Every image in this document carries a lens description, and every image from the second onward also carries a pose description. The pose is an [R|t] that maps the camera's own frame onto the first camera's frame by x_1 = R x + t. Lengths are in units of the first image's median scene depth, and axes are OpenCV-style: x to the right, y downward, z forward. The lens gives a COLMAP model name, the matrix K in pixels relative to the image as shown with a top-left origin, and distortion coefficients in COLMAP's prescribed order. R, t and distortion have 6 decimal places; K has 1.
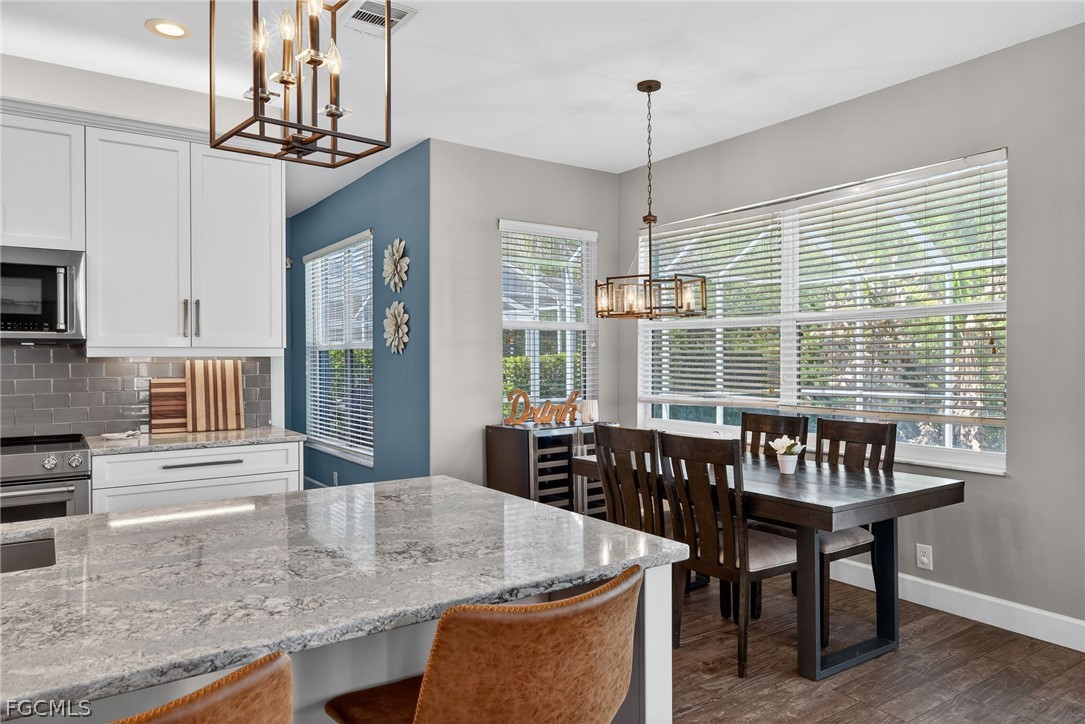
lens RADIAL K [[727.7, 0, 543.4], [0, 727.7, 357.2], [0, 0, 1]] dist [-0.000072, 0.005992]
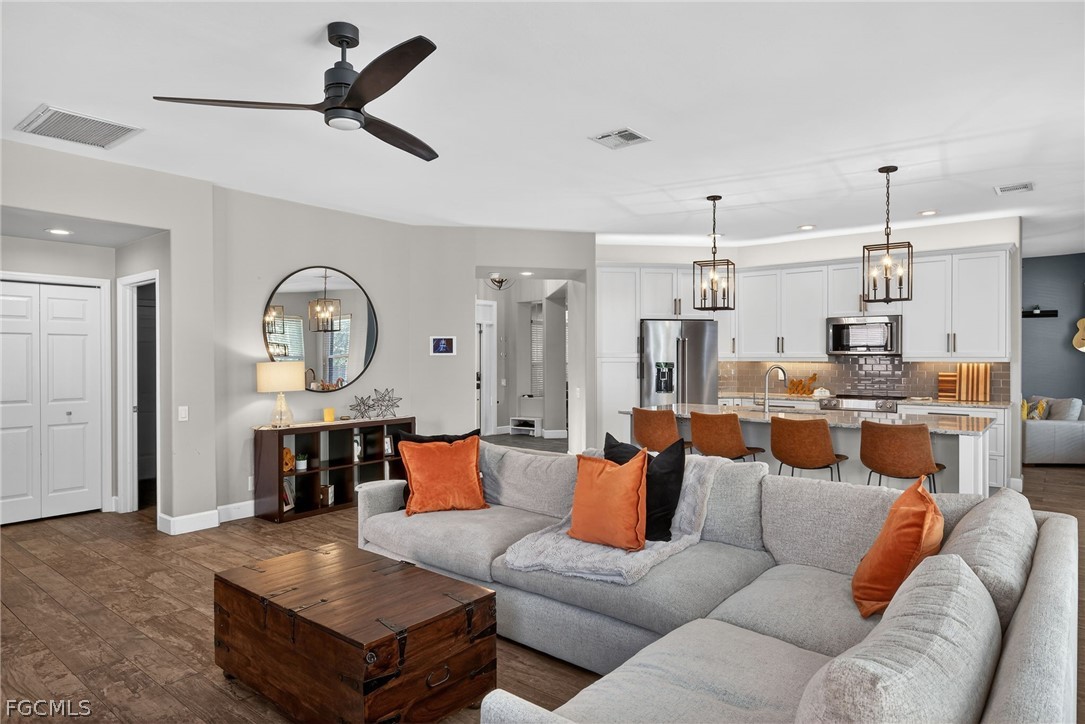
lens RADIAL K [[670.0, 0, 546.4], [0, 670.0, 360.6], [0, 0, 1]] dist [0.022245, -0.001976]
pose [[0.306775, 0.009411, -0.951736, 0.902064], [0.000664, 0.999949, 0.010102, -0.023249], [0.951782, -0.003731, 0.306753, -0.606467]]
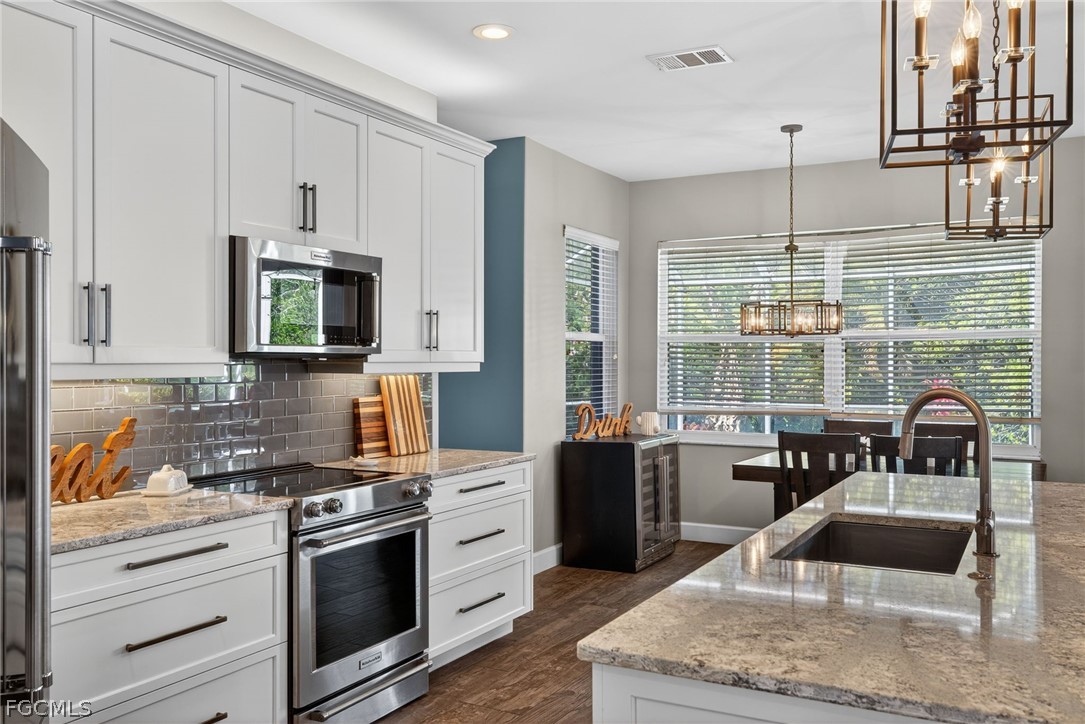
lens RADIAL K [[930.9, 0, 543.5], [0, 930.9, 362.1], [0, 0, 1]] dist [0.017388, 0.004040]
pose [[0.886909, 0.002184, 0.461939, -0.853972], [-0.003470, 0.999992, 0.001935, -0.015933], [-0.461931, -0.003319, 0.886910, -0.098230]]
